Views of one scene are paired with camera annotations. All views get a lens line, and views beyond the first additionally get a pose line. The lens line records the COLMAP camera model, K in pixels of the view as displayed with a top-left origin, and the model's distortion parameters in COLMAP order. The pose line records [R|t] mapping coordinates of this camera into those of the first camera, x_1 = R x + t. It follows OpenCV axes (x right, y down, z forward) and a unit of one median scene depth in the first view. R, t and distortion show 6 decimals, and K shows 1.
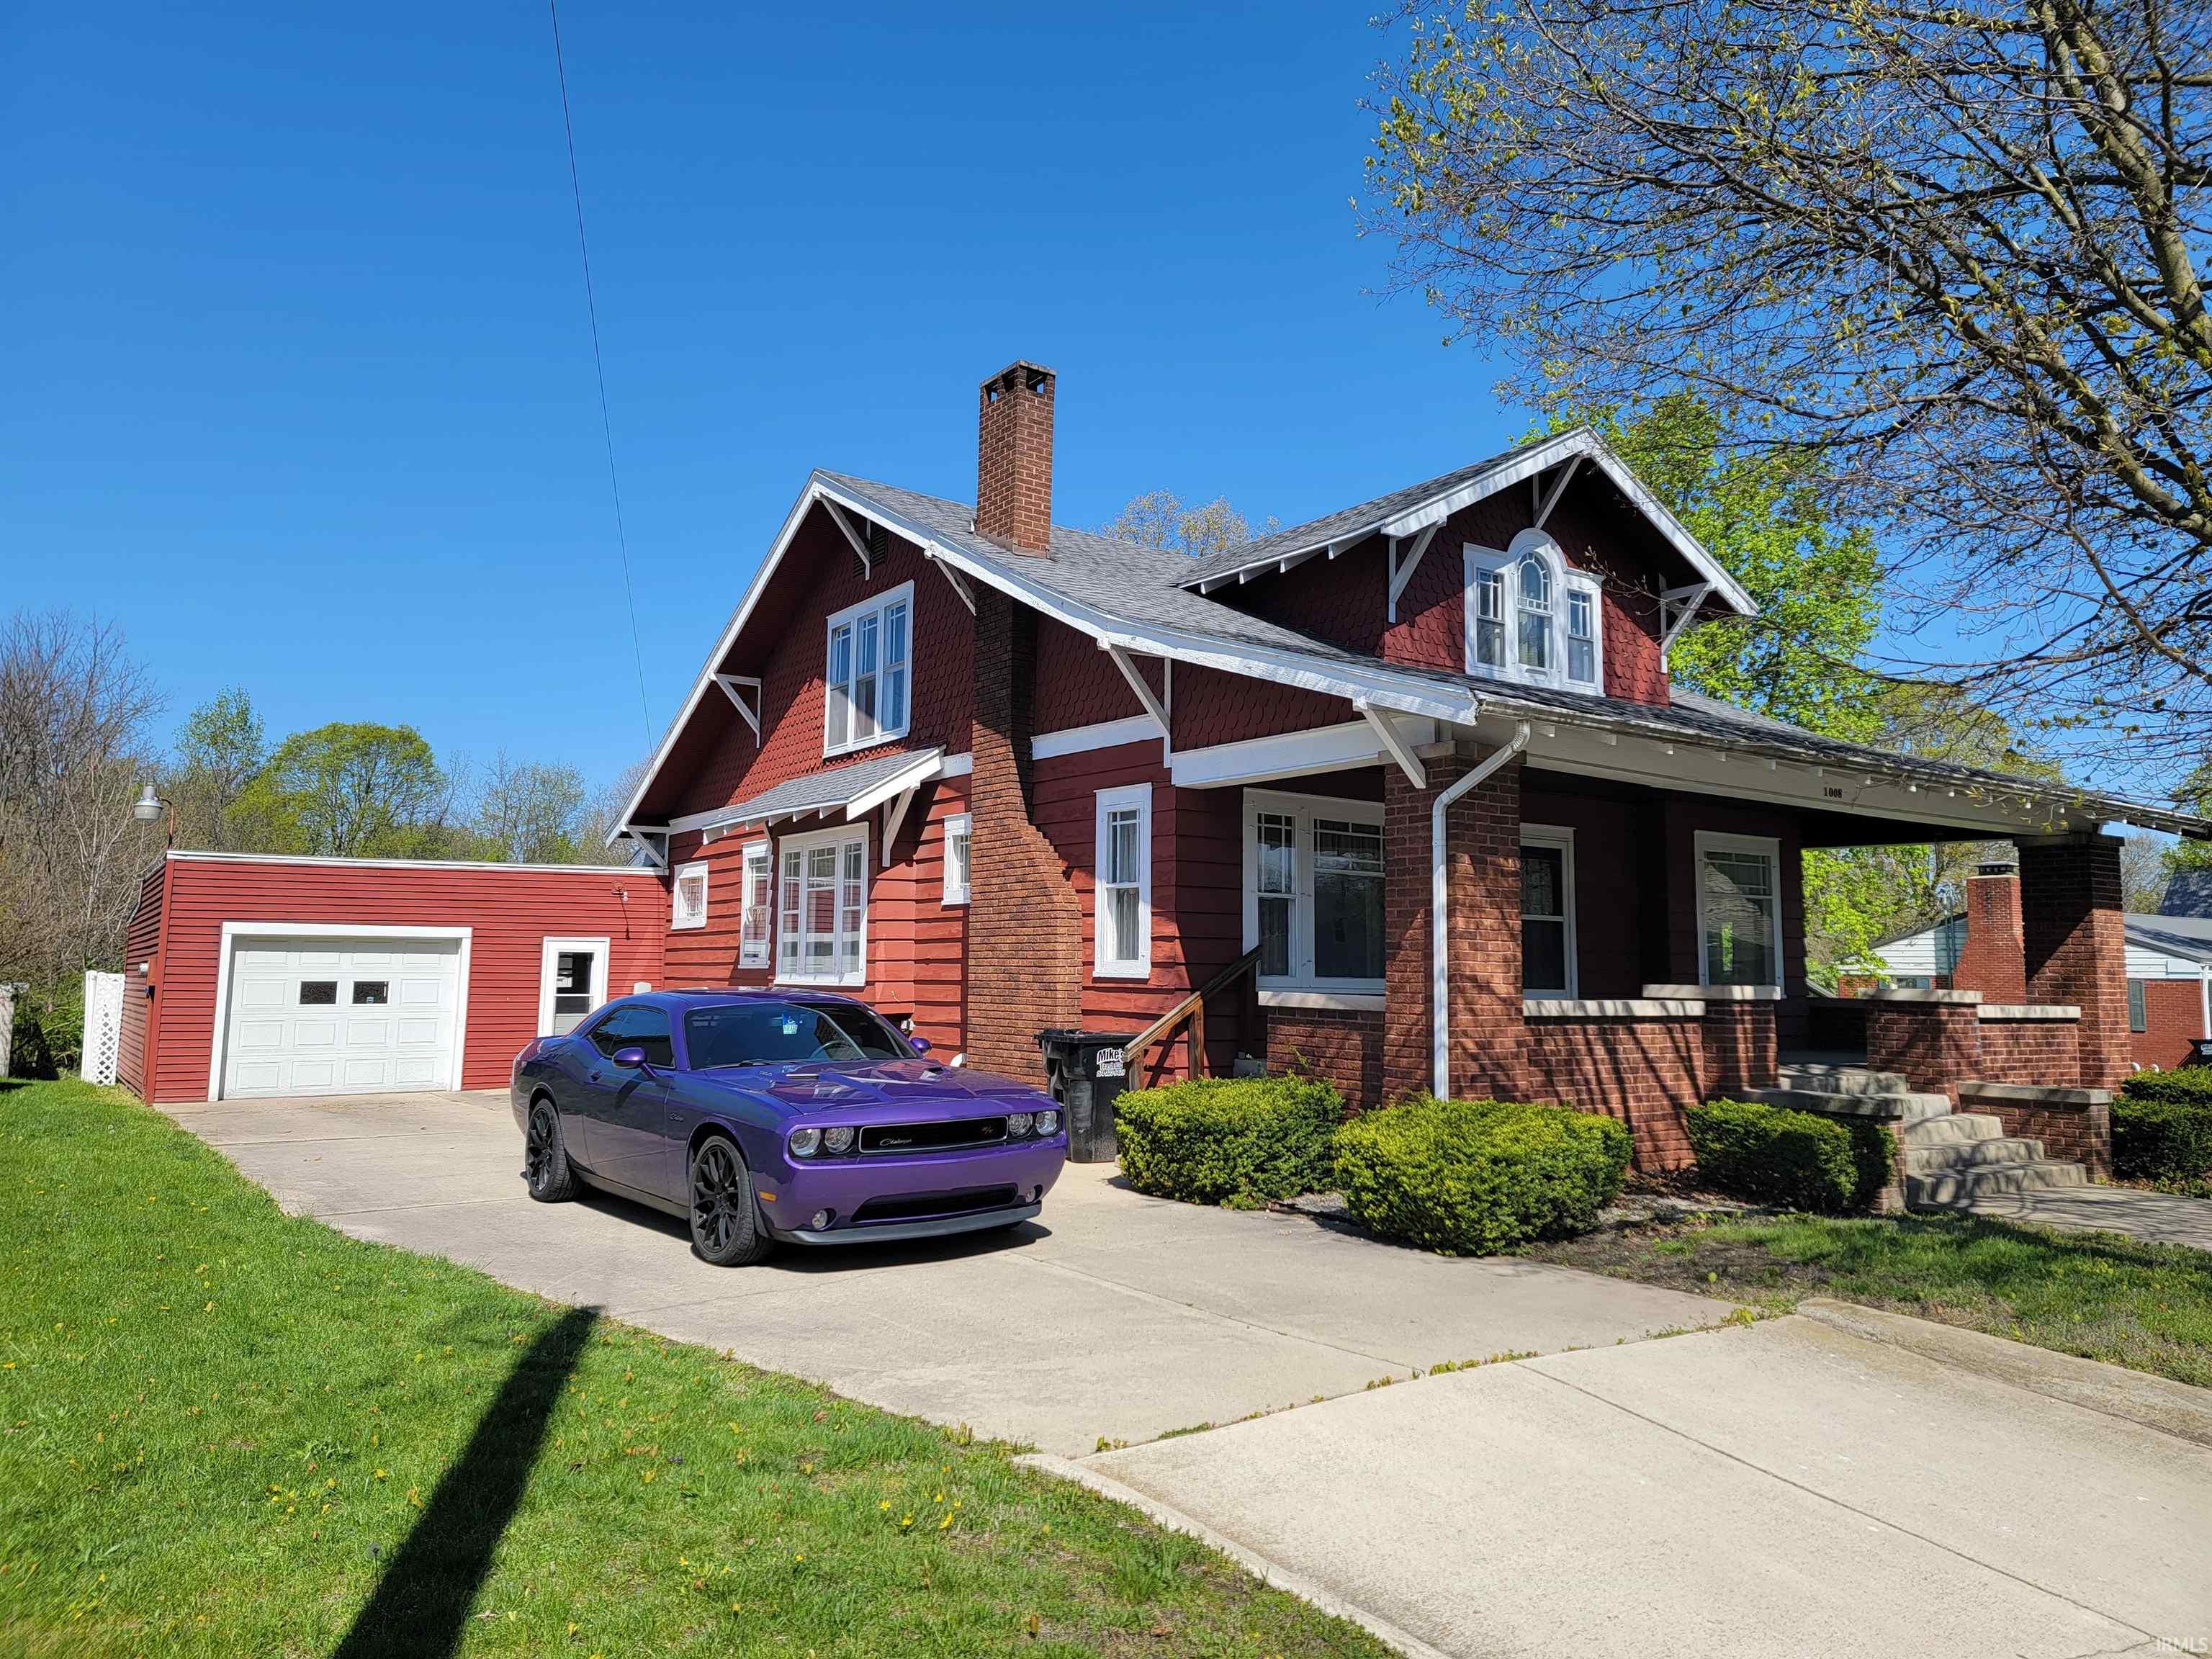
lens RADIAL K [[1553.4, 0, 1101.5], [0, 1553.4, 818.9], [0, 0, 1]] dist [0.067489, -0.025925]
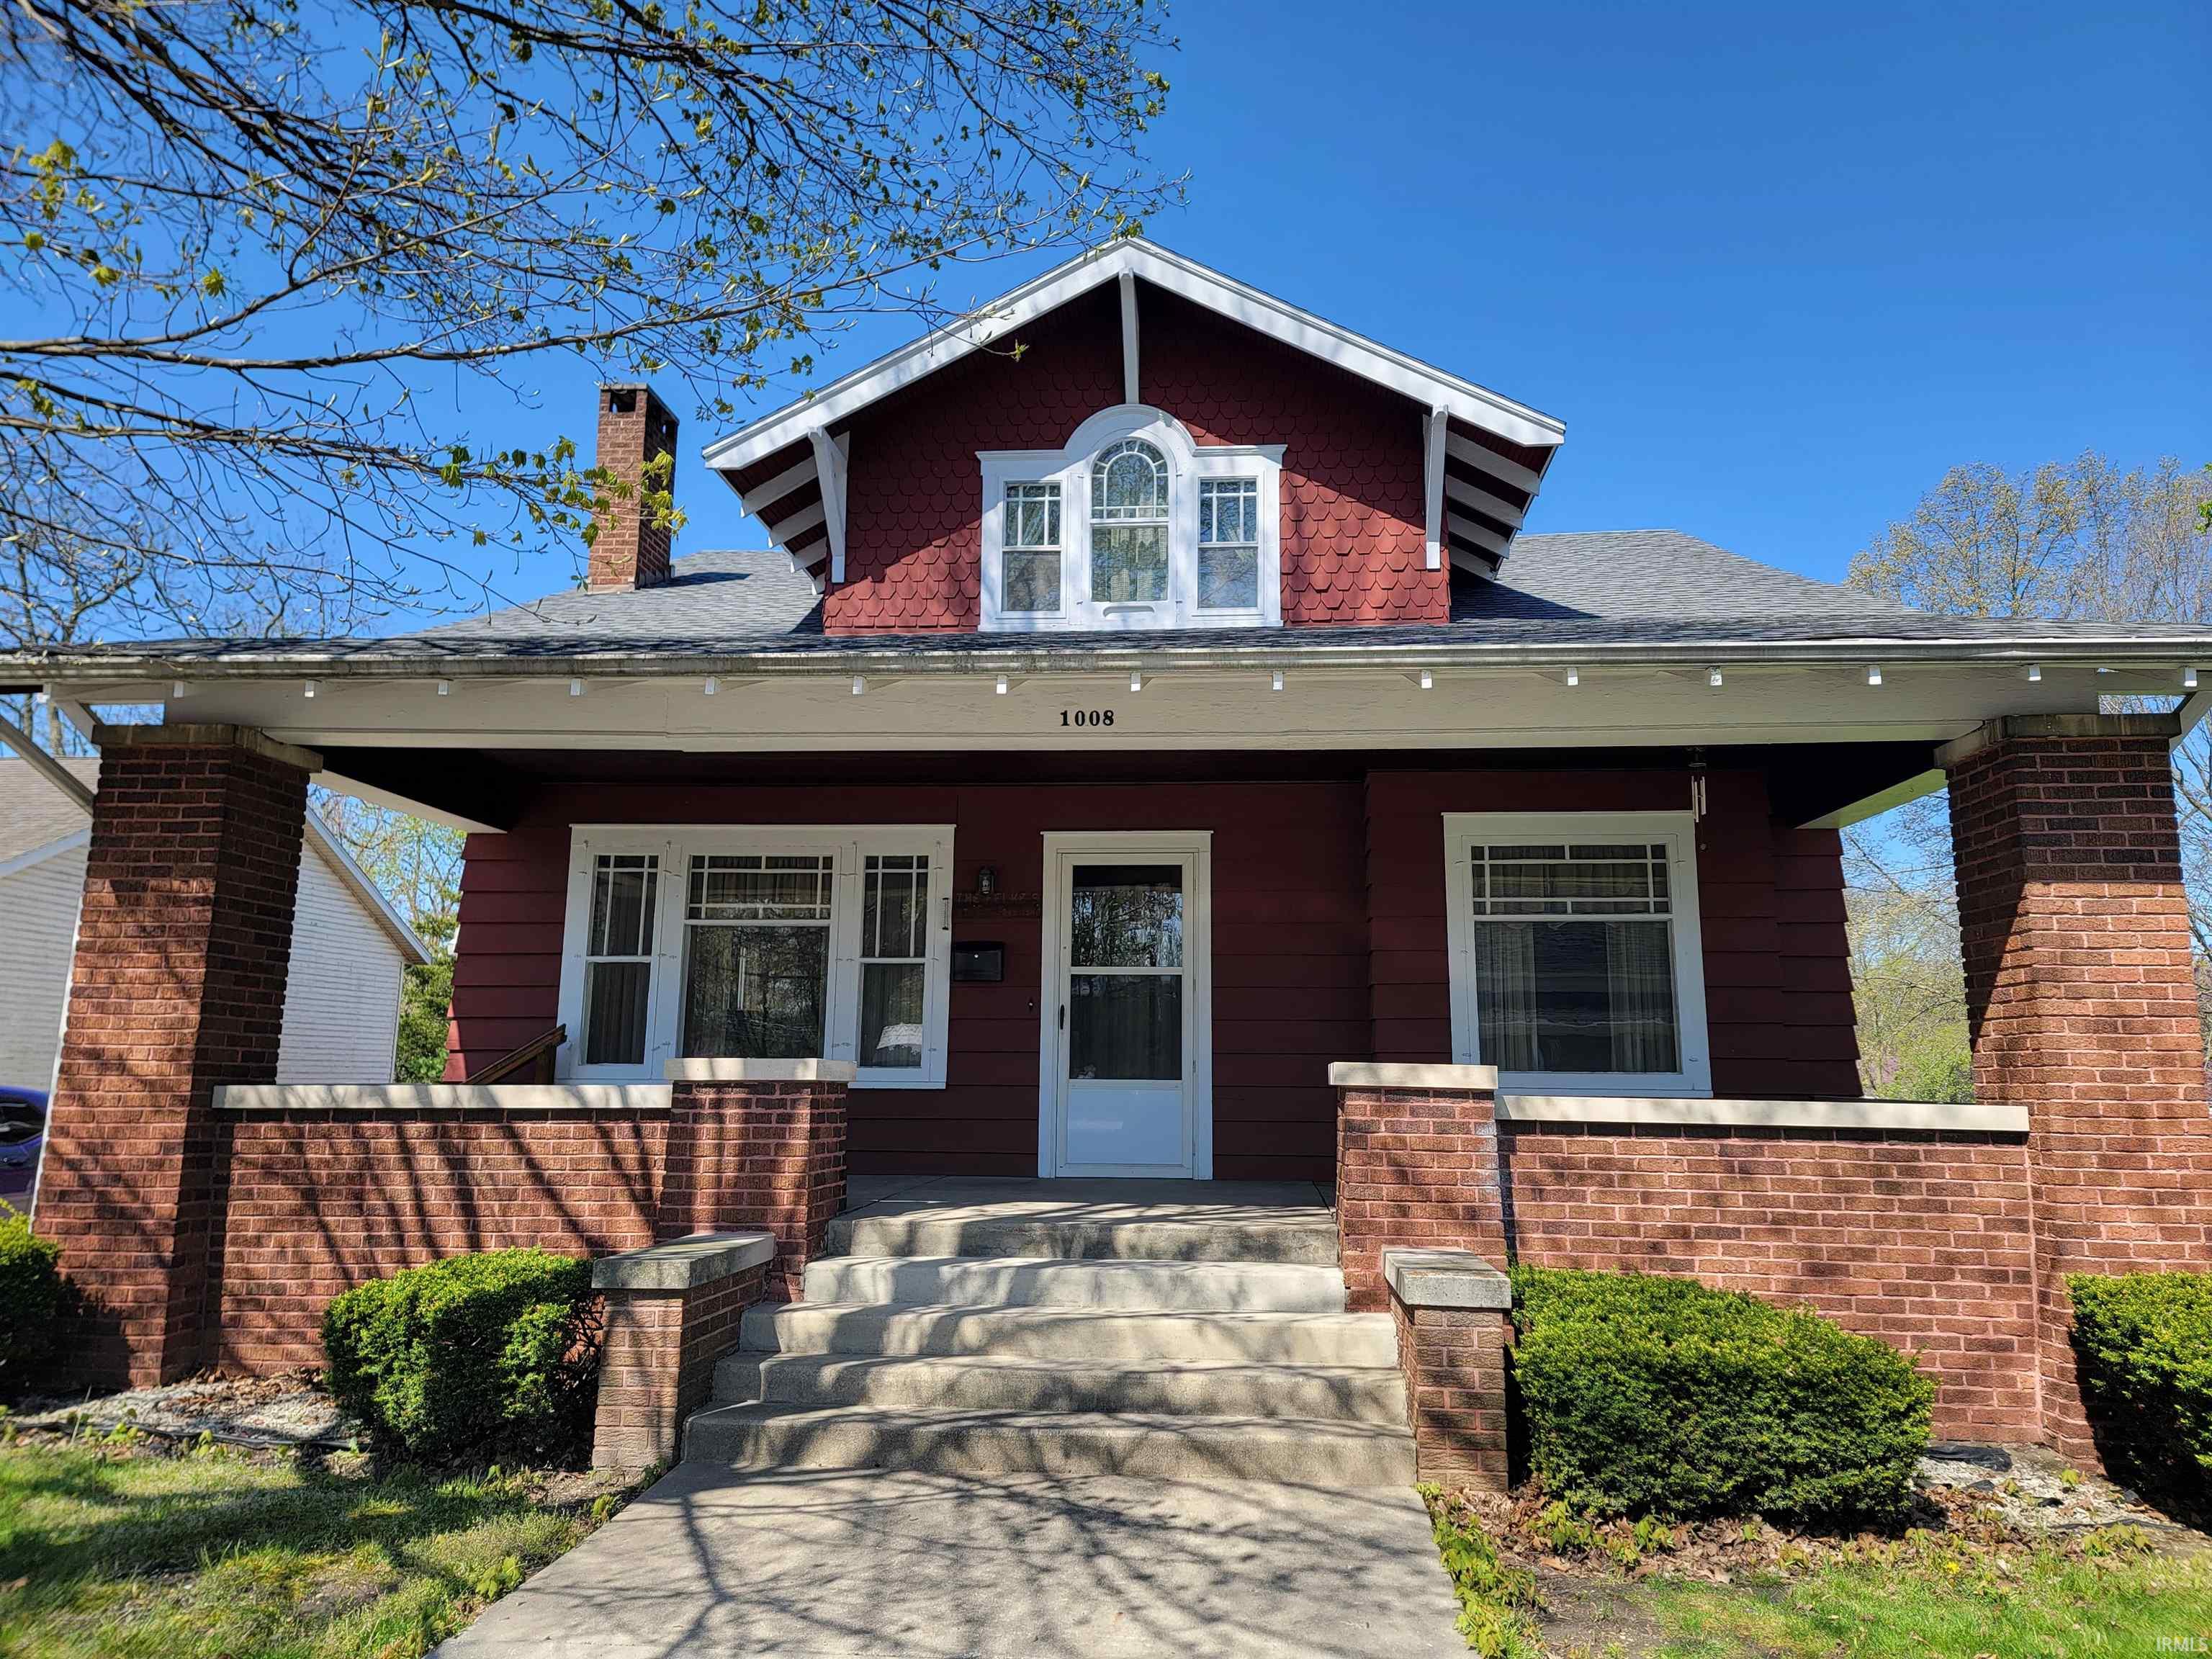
lens RADIAL K [[1553.4, 0, 1119.7], [0, 1553.4, 824.1], [0, 0, 1]] dist [0.067489, -0.025925]
pose [[0.765876, -0.113900, -0.632820, 0.914219], [0.064493, 0.992830, -0.100644, 0.087717], [0.639746, 0.036269, 0.767730, 0.637136]]
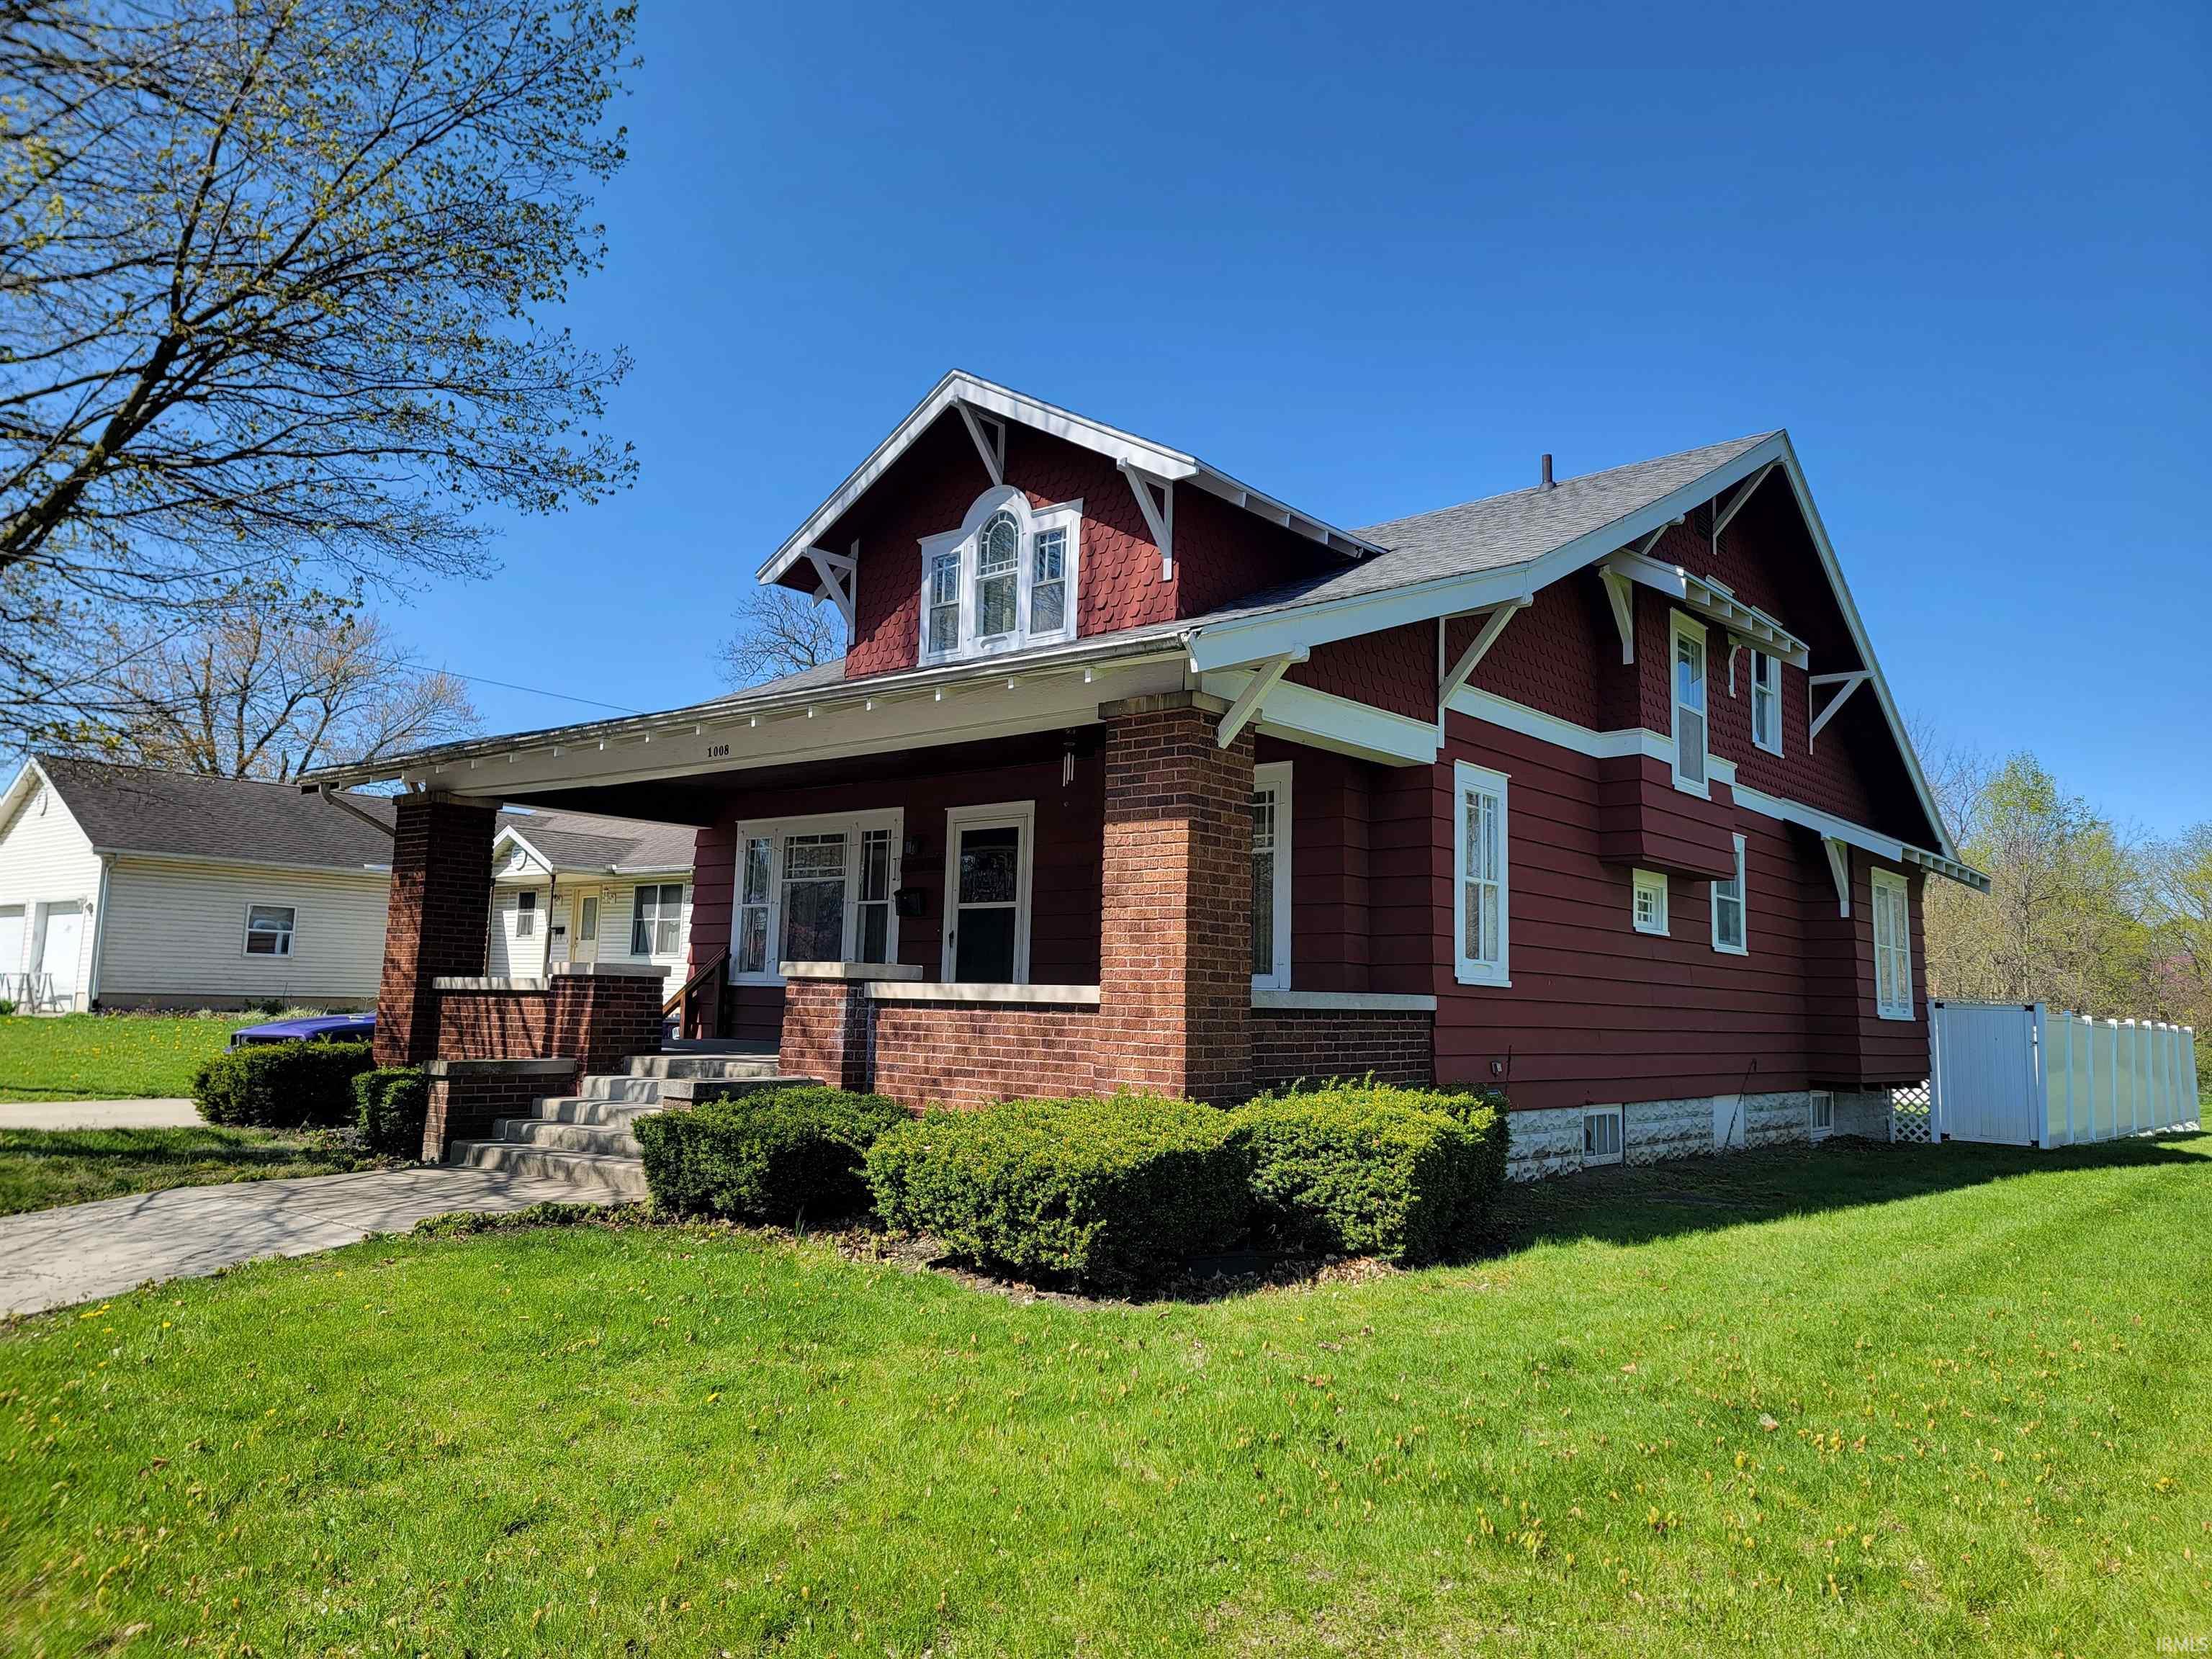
lens RADIAL K [[1553.4, 0, 1106.8], [0, 1553.4, 827.5], [0, 0, 1]] dist [0.067489, -0.025925]
pose [[0.252889, -0.119711, -0.960061, 1.537097], [0.072365, 0.991876, -0.104616, 0.154094], [0.964785, -0.043019, 0.259498, 1.084412]]
